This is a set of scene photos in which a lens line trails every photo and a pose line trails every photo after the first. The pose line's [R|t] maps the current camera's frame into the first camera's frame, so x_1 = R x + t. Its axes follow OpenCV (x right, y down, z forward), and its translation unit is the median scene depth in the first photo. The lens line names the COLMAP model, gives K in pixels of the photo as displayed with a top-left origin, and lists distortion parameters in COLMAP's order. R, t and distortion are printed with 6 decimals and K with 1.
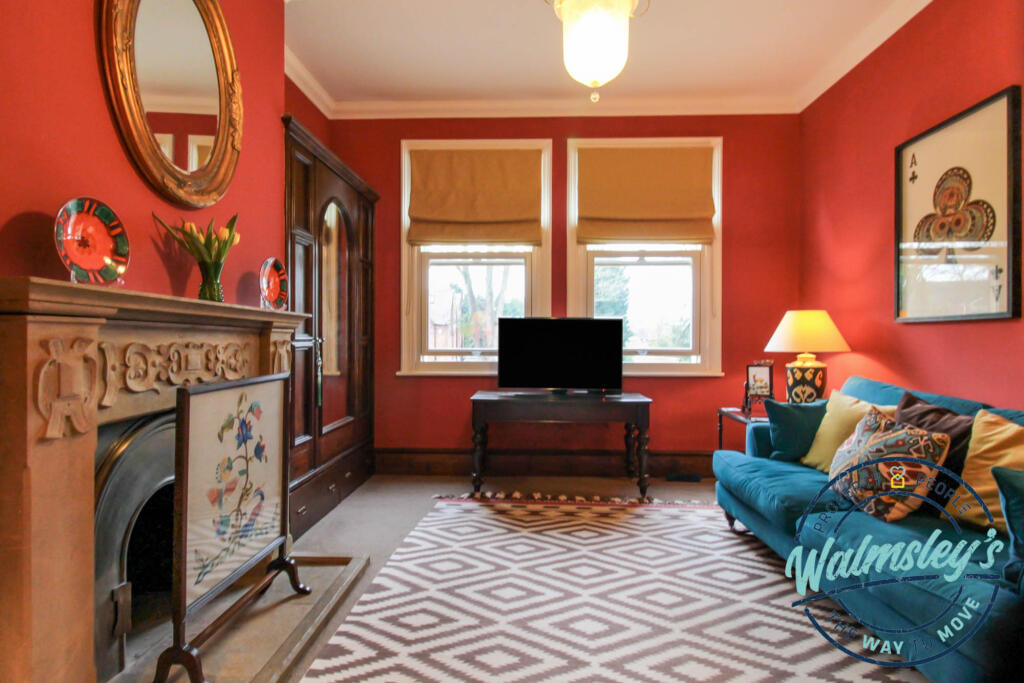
lens RADIAL K [[513.5, 0, 512.0], [0, 513.5, 341.5], [0, 0, 1]] dist [0.028278, 0.000426]
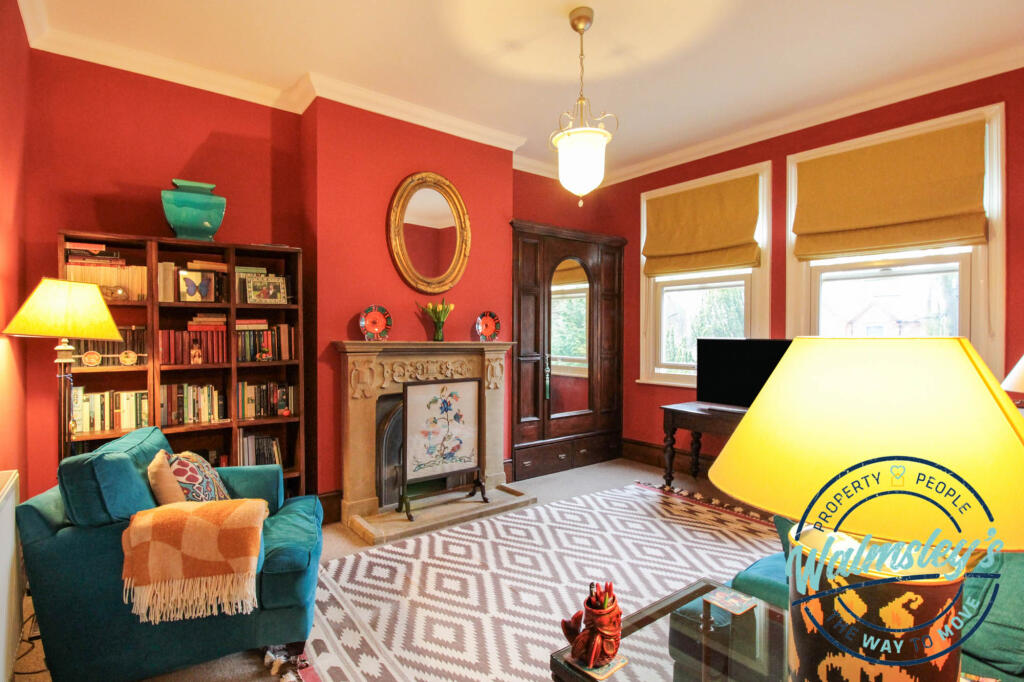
lens RADIAL K [[543.0, 0, 534.6], [0, 543.0, 340.6], [0, 0, 1]] dist [-0.000121, -0.000587]
pose [[0.652516, 0.017180, -0.757580, 0.670051], [-0.009135, 0.999849, 0.014806, -0.058413], [0.757720, -0.002740, 0.652575, -0.052379]]
